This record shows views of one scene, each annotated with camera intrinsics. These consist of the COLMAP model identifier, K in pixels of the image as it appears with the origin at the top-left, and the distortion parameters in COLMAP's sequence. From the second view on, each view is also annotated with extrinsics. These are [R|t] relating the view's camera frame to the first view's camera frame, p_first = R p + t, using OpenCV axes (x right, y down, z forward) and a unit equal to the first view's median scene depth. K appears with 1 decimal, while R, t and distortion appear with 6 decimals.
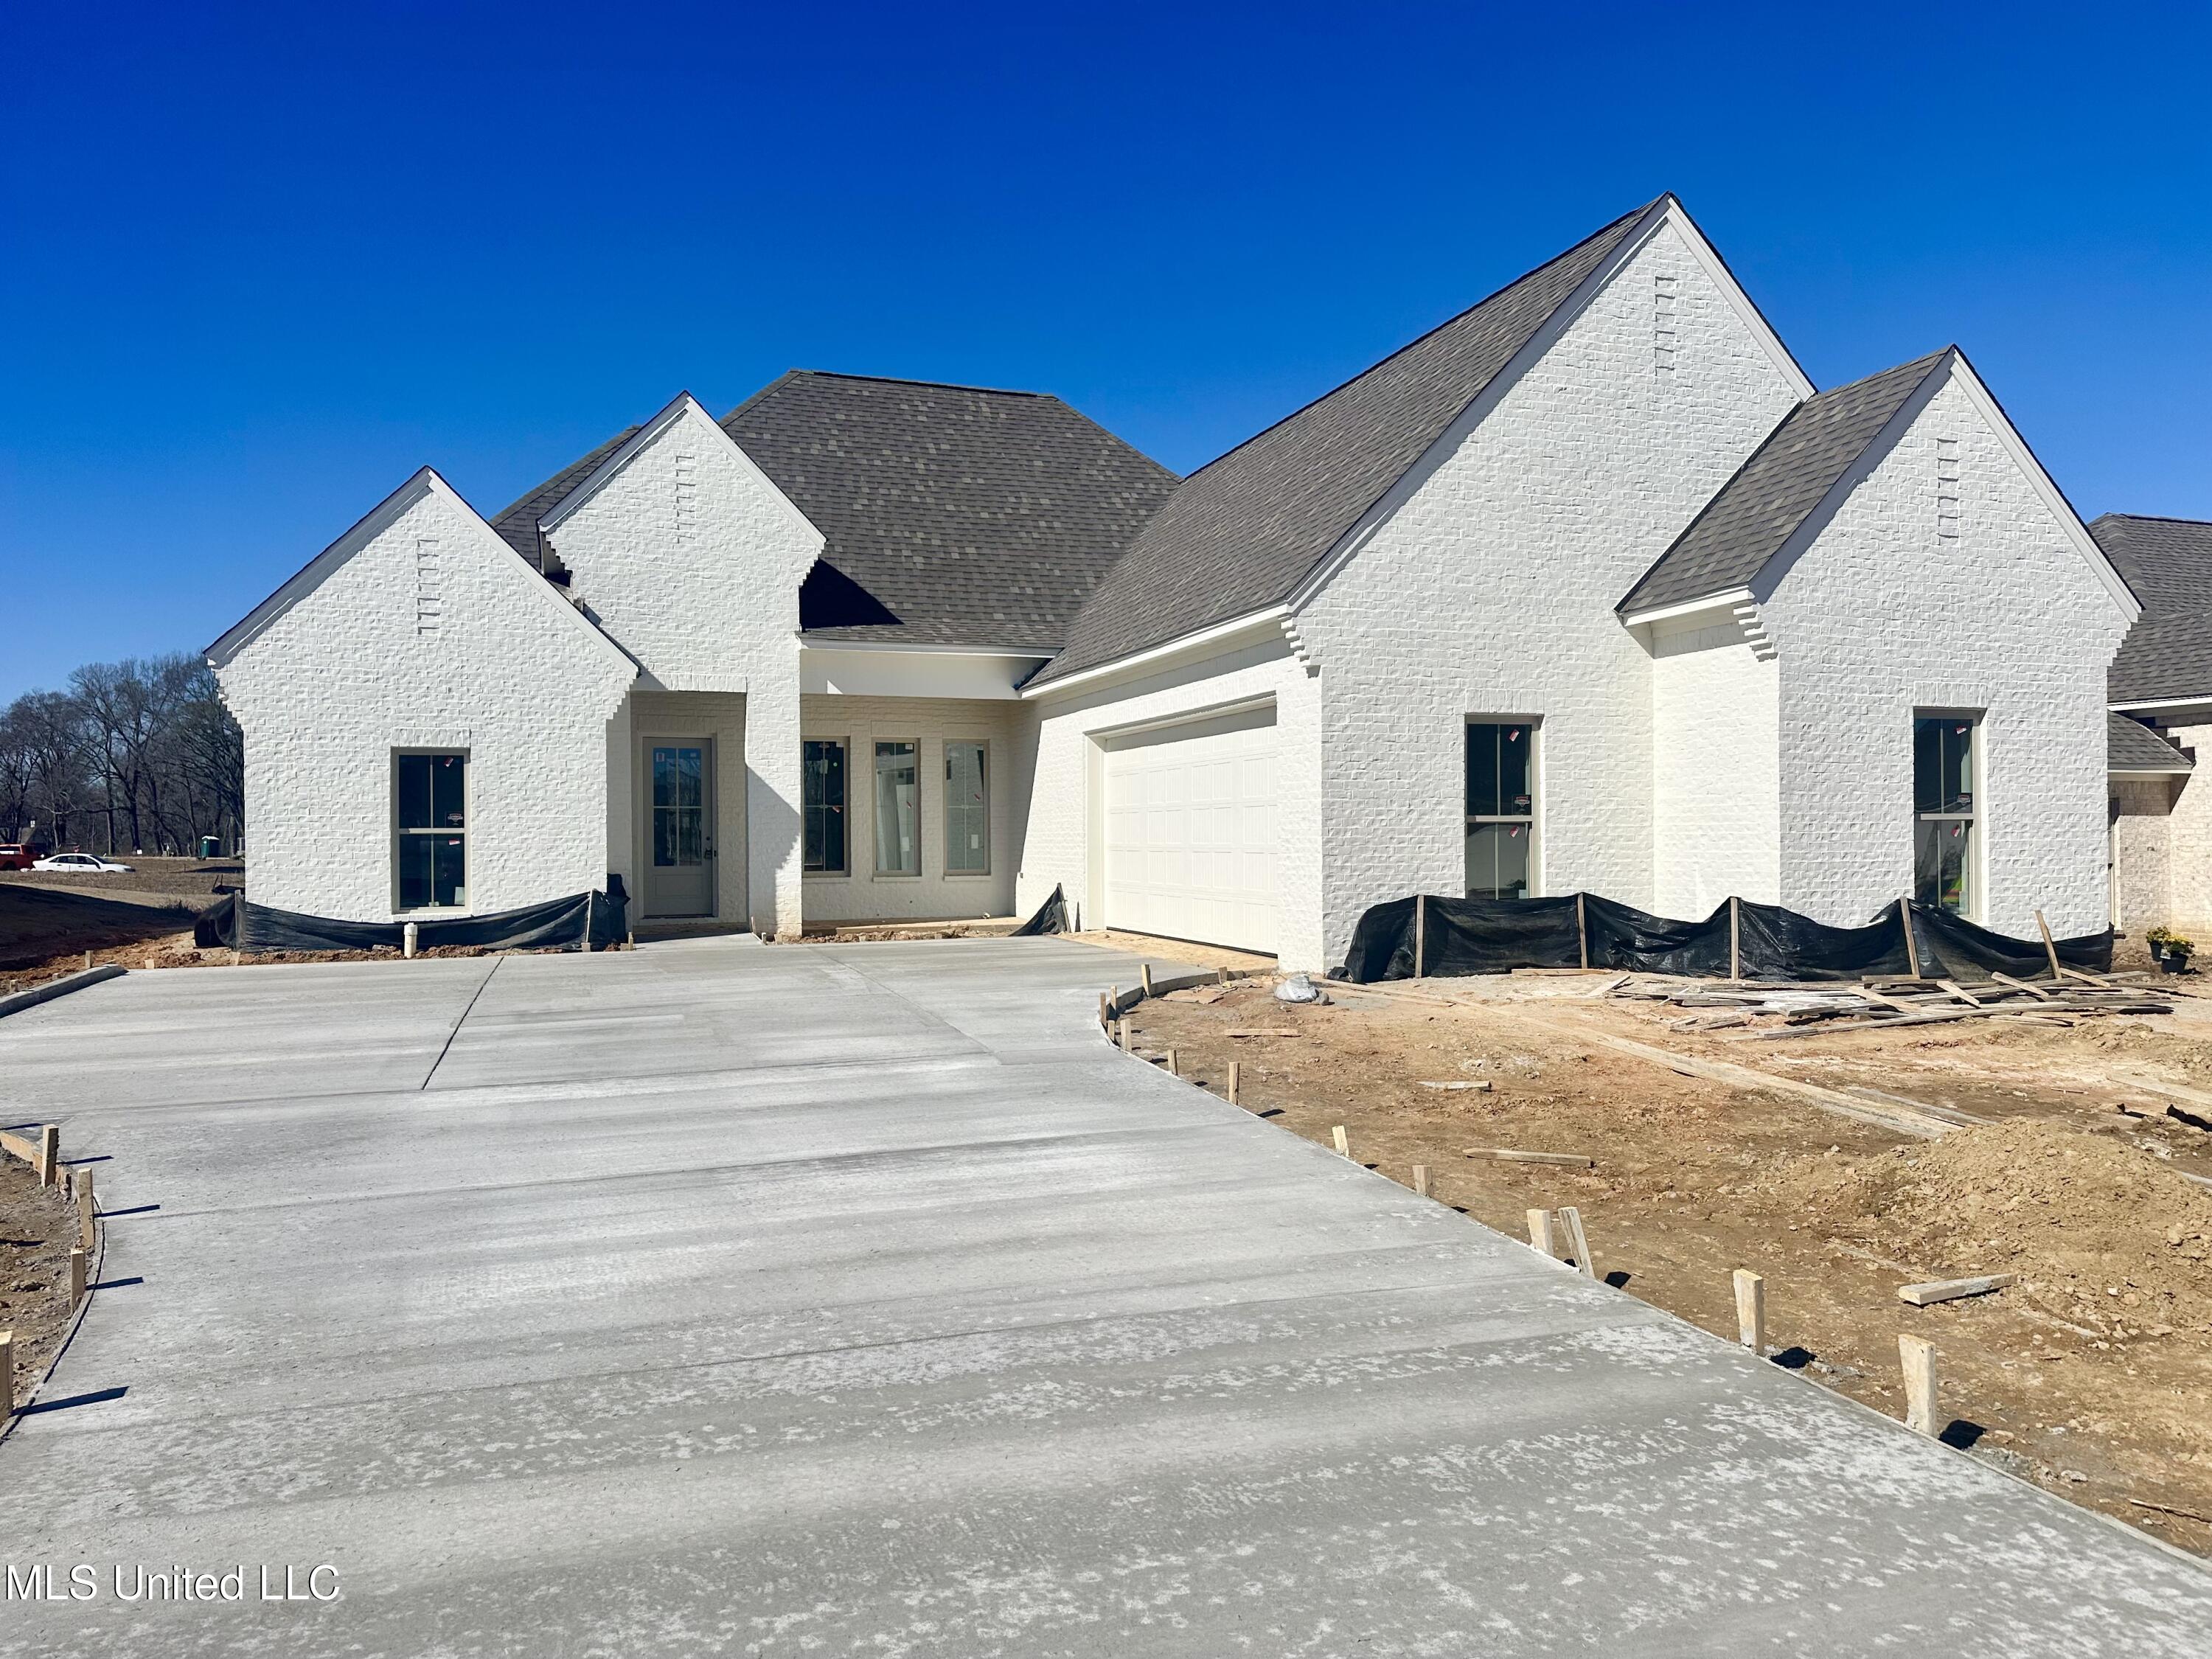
lens RADIAL K [[1592.6, 0, 1108.3], [0, 1592.6, 863.8], [0, 0, 1]] dist [0.164570, -0.293225]
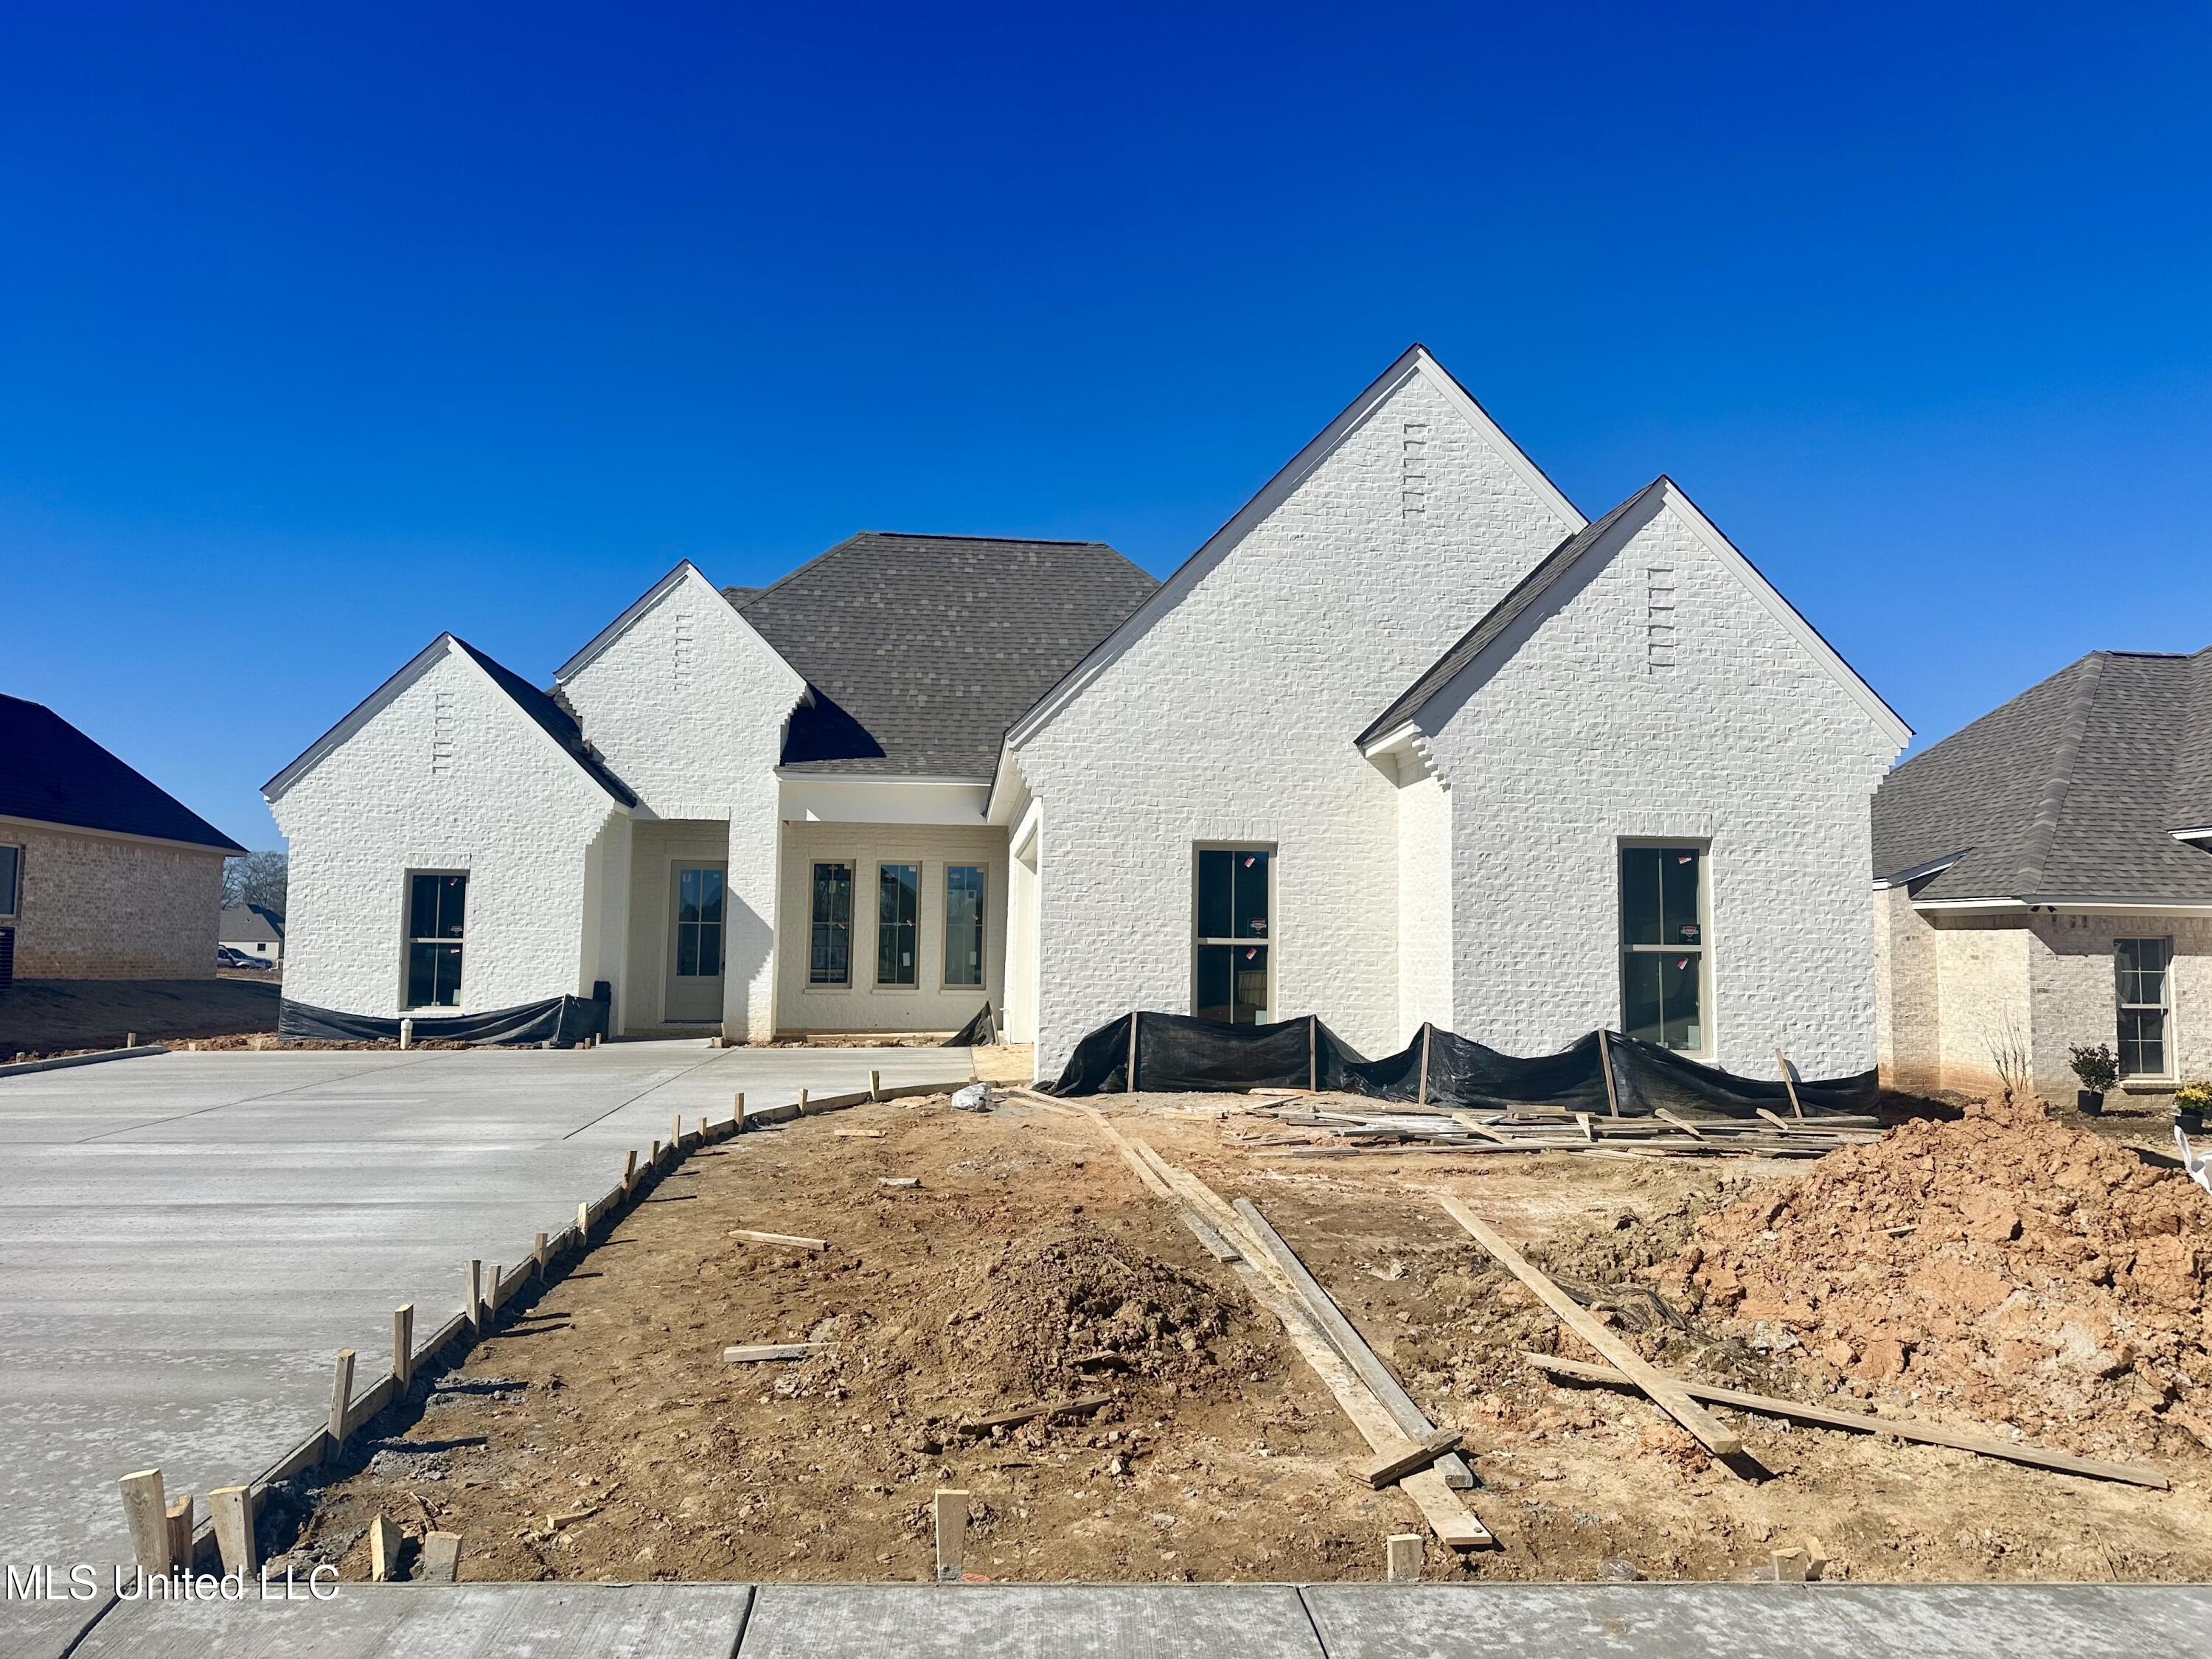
lens RADIAL K [[1592.6, 0, 1108.3], [0, 1592.6, 863.8], [0, 0, 1]] dist [0.164570, -0.293225]
pose [[0.971856, 0.004647, -0.235530, 0.397383], [-0.022637, 0.997021, -0.073732, -0.000134], [0.234485, 0.076988, 0.969066, -0.023562]]
